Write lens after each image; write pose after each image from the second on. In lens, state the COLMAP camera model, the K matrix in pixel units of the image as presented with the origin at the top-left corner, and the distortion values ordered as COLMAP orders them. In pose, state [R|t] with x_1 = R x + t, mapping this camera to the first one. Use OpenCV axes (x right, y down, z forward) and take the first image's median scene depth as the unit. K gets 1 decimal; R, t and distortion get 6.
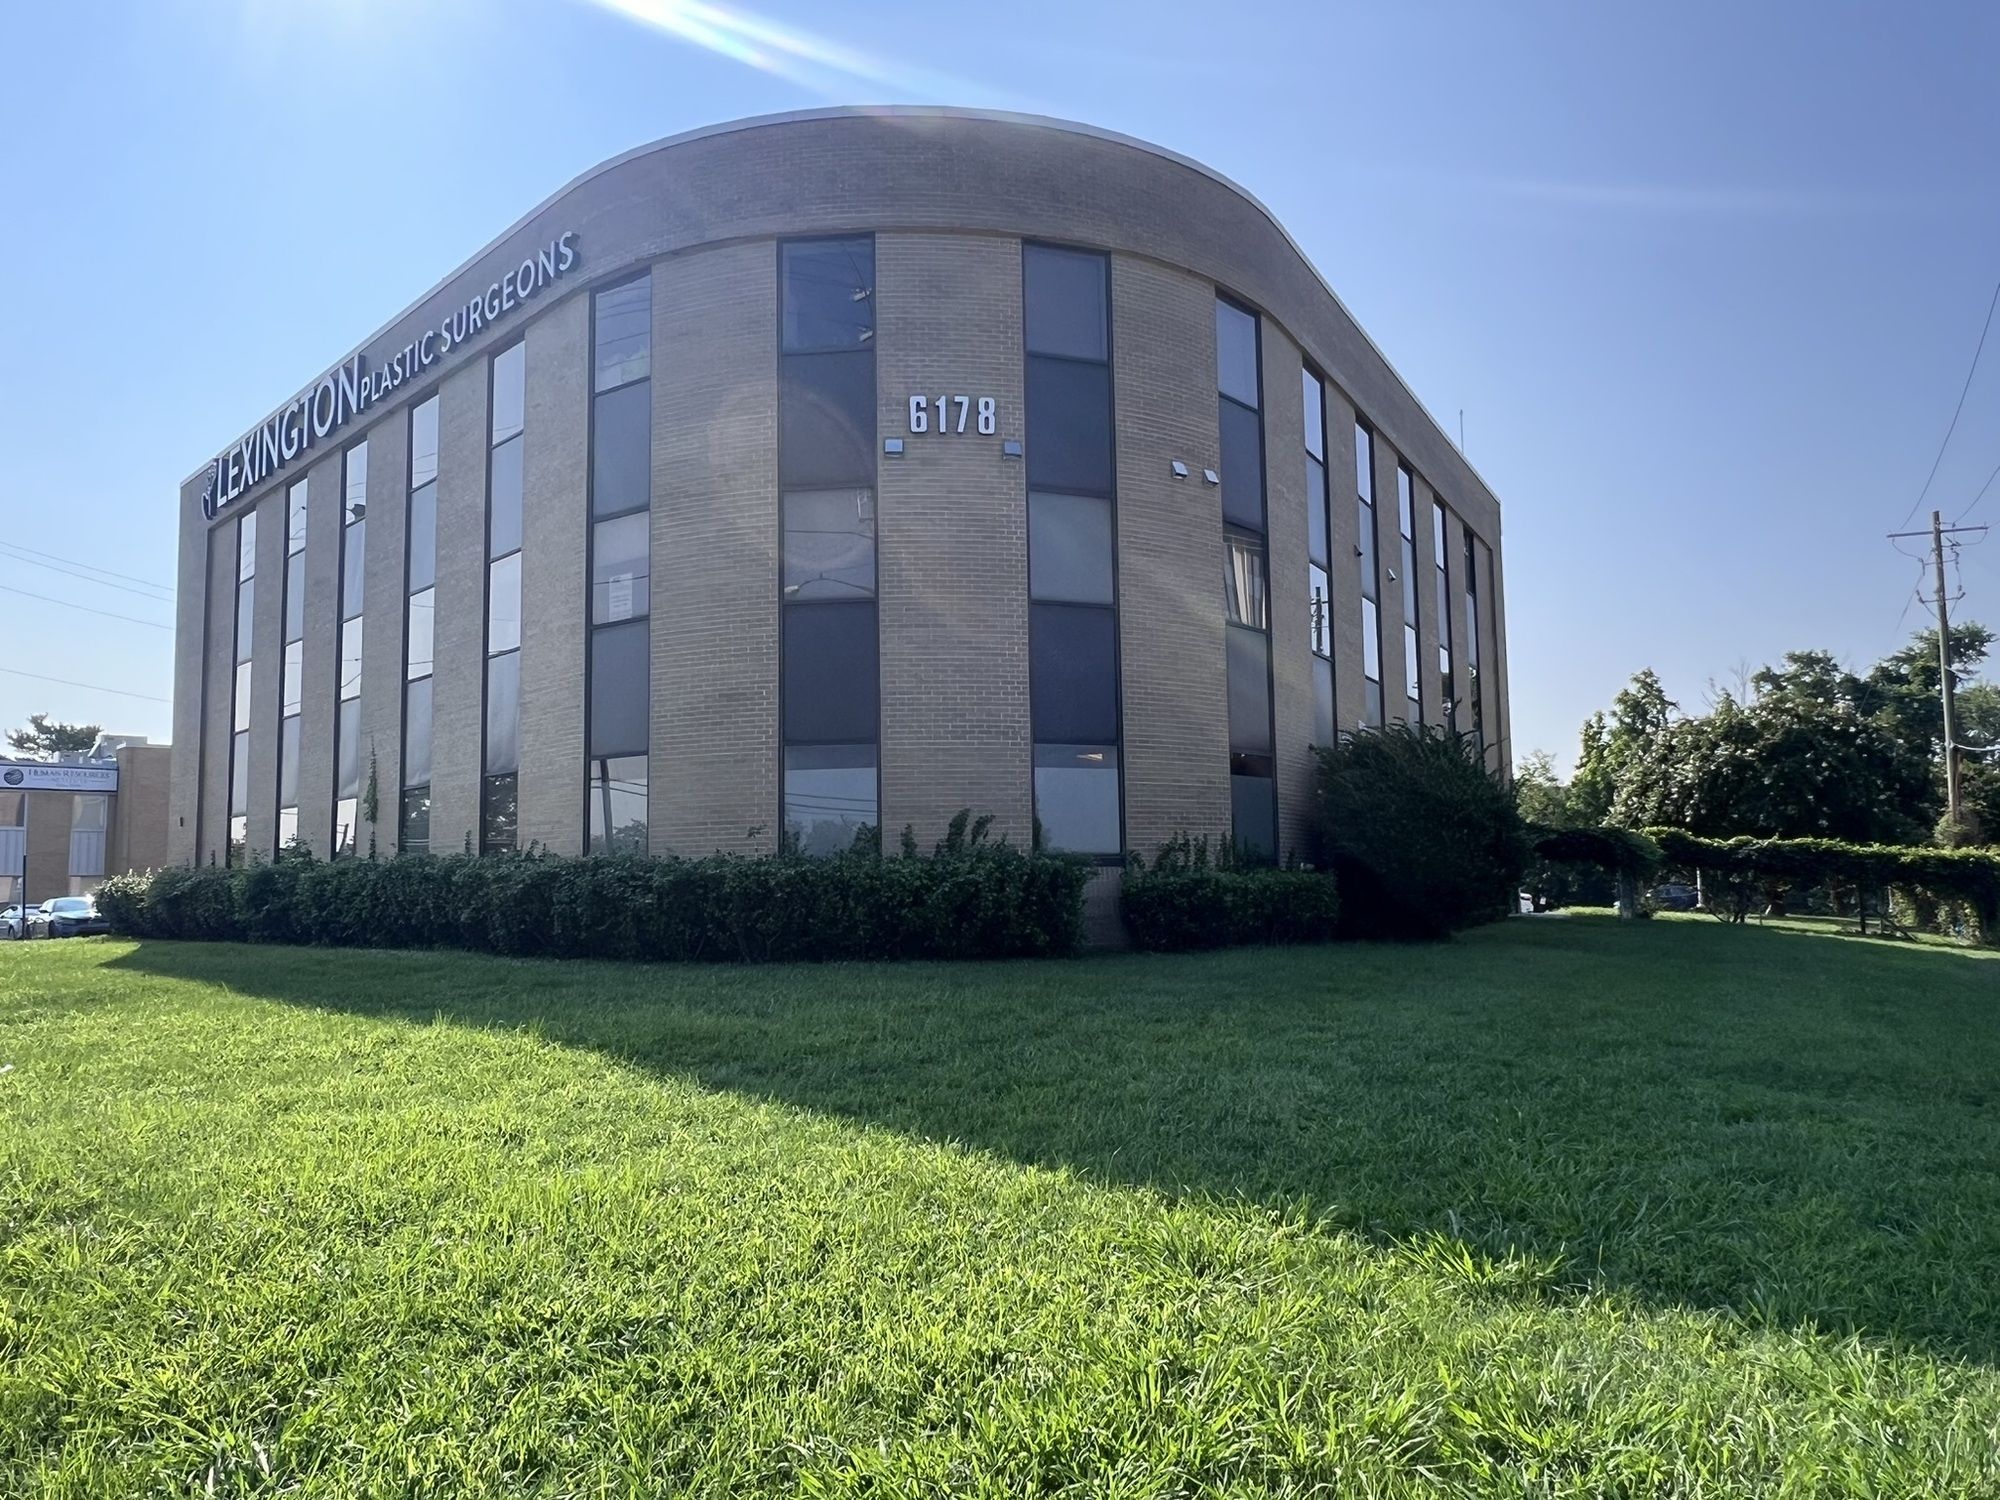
lens RADIAL K [[1425.4, 0, 1009.8], [0, 1425.4, 754.1], [0, 0, 1]] dist [-0.014628, 0.001940]
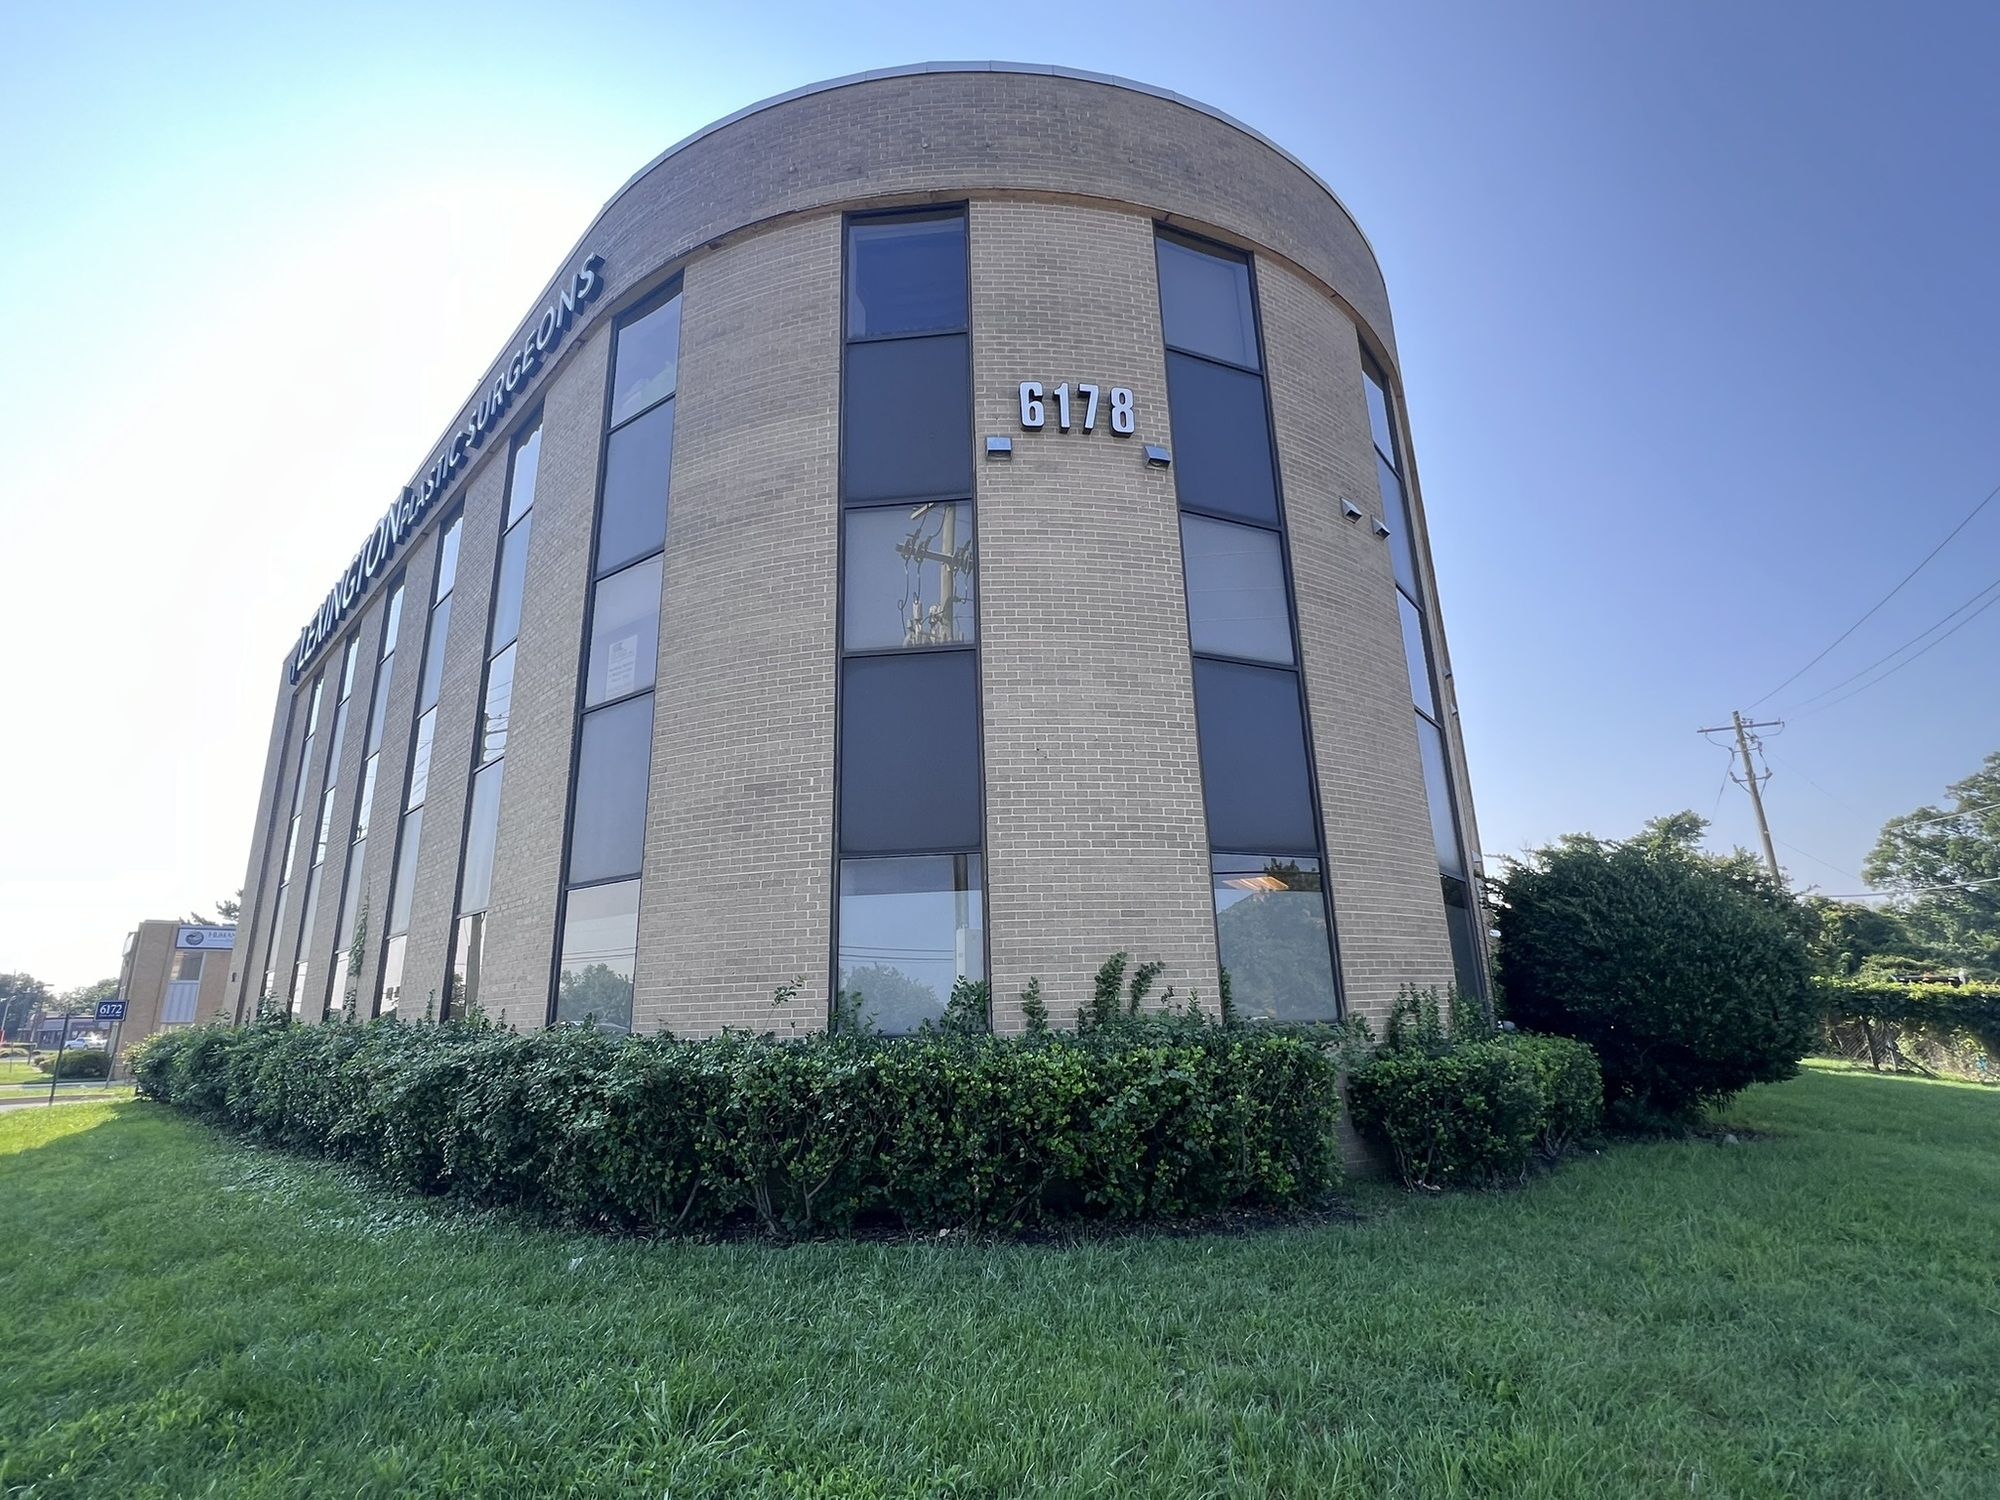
lens RADIAL K [[942.3, 0, 997.5], [0, 942.3, 754.5], [0, 0, 1]] dist [-0.006416, 0.000376]
pose [[0.999779, -0.006186, 0.020095, -0.092135], [0.009567, 0.984913, -0.172785, 0.022371], [-0.018723, 0.172939, 0.984754, 0.549431]]
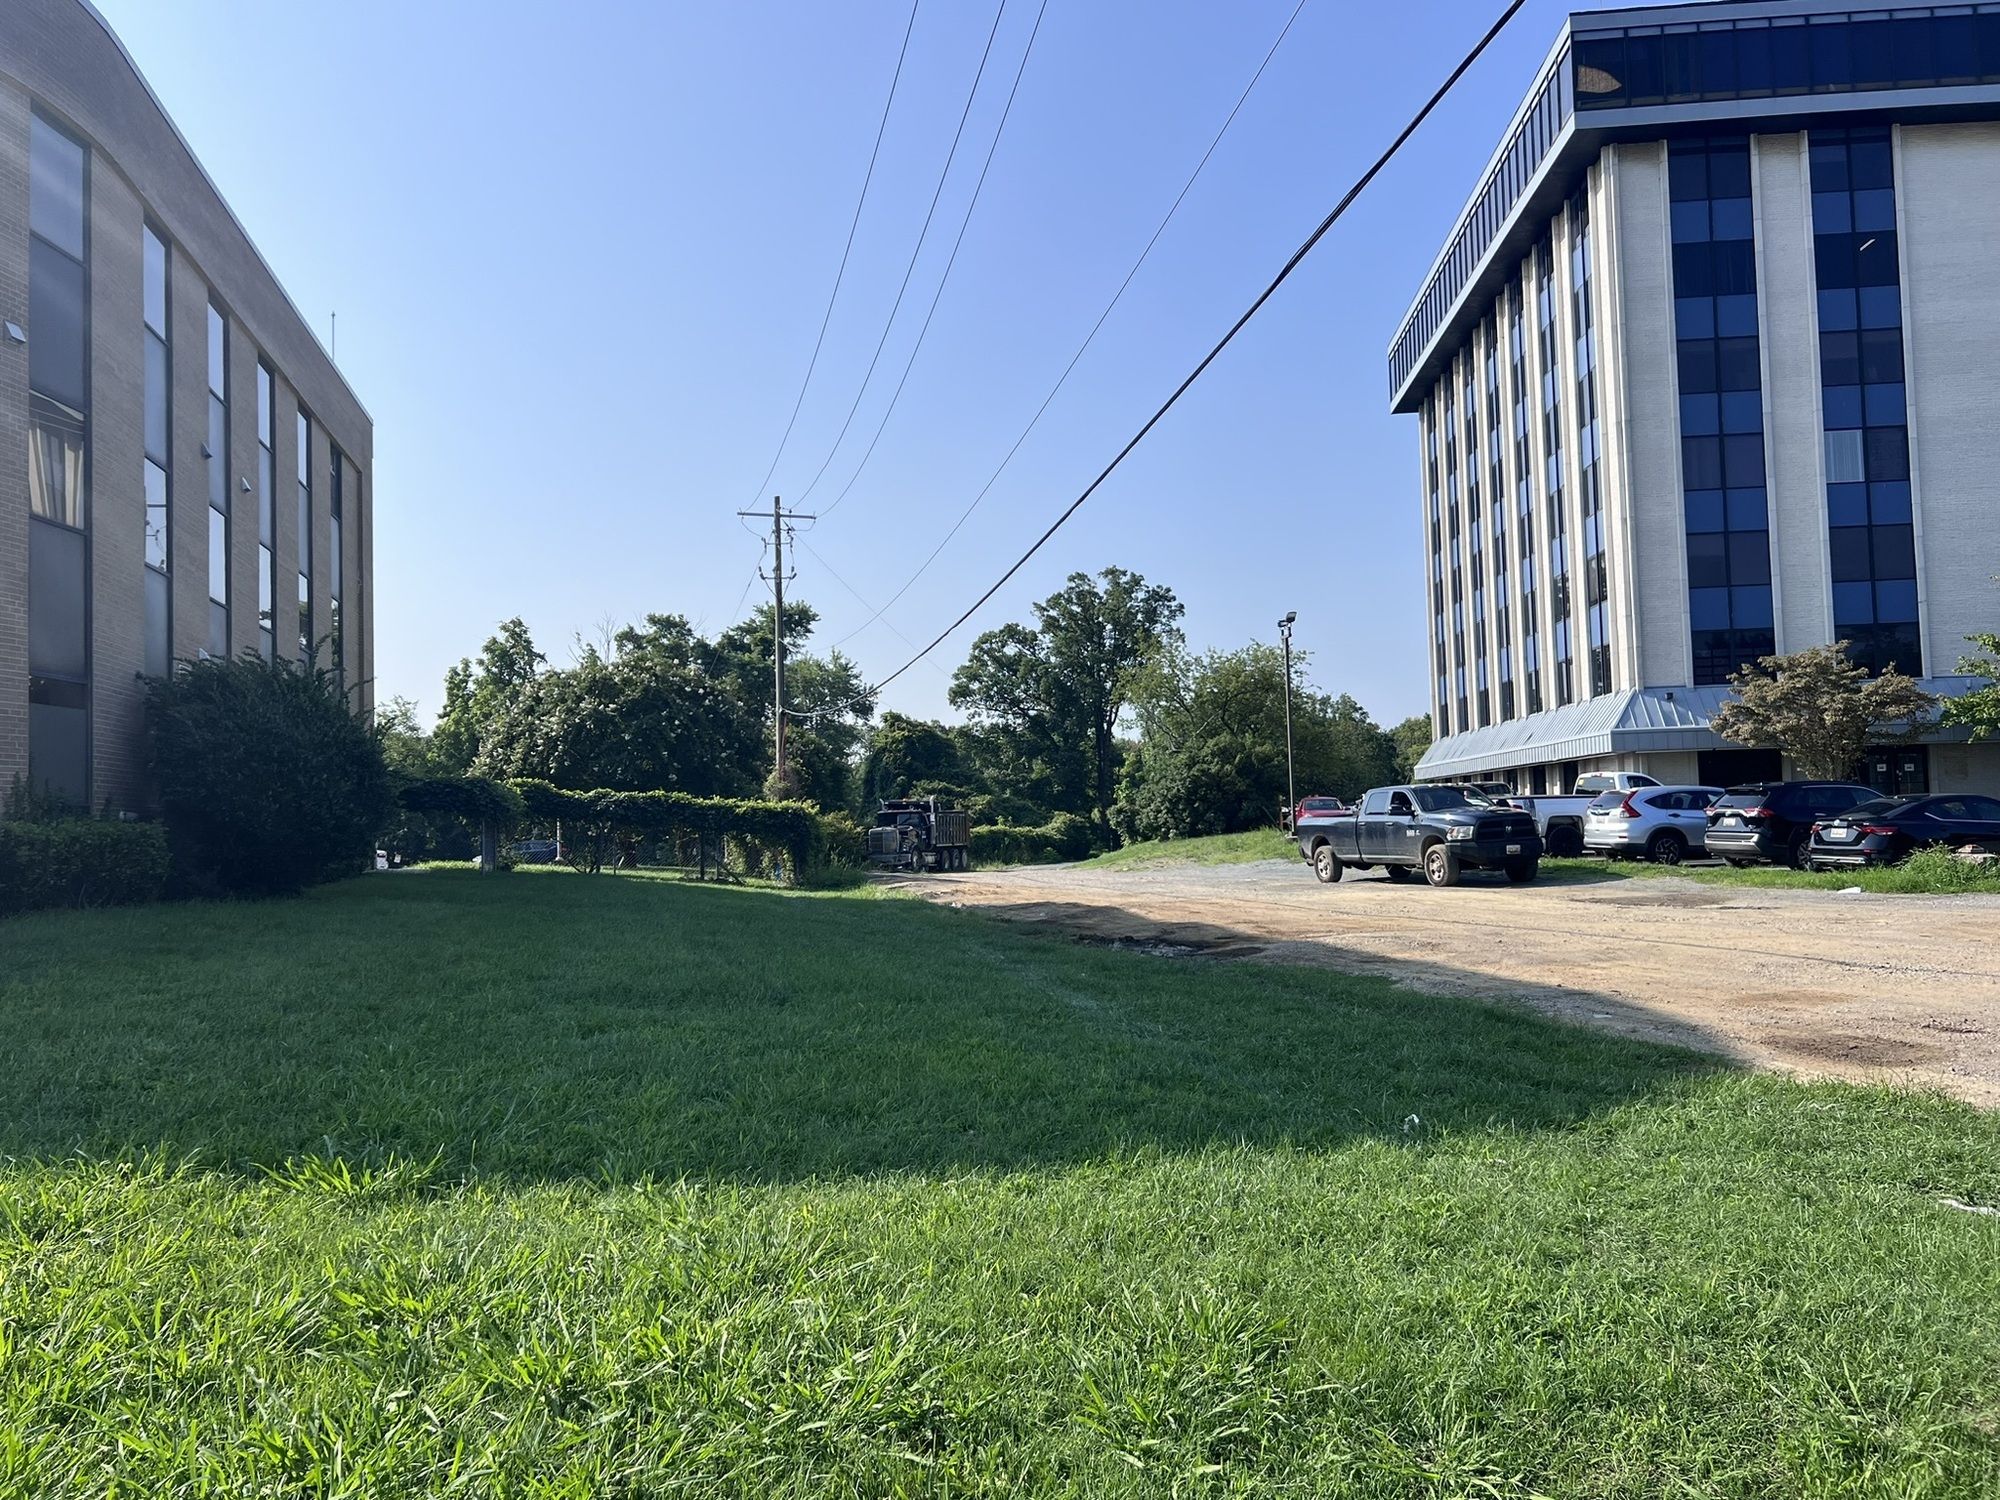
lens RADIAL K [[1536.4, 0, 1016.9], [0, 1536.4, 752.2], [0, 0, 1]] dist [0.007157, -0.014684]
pose [[0.738115, 0.024848, 0.674217, -0.021878], [-0.046334, 0.998829, 0.013914, 0.004495], [-0.673082, -0.041509, 0.738402, -0.037640]]
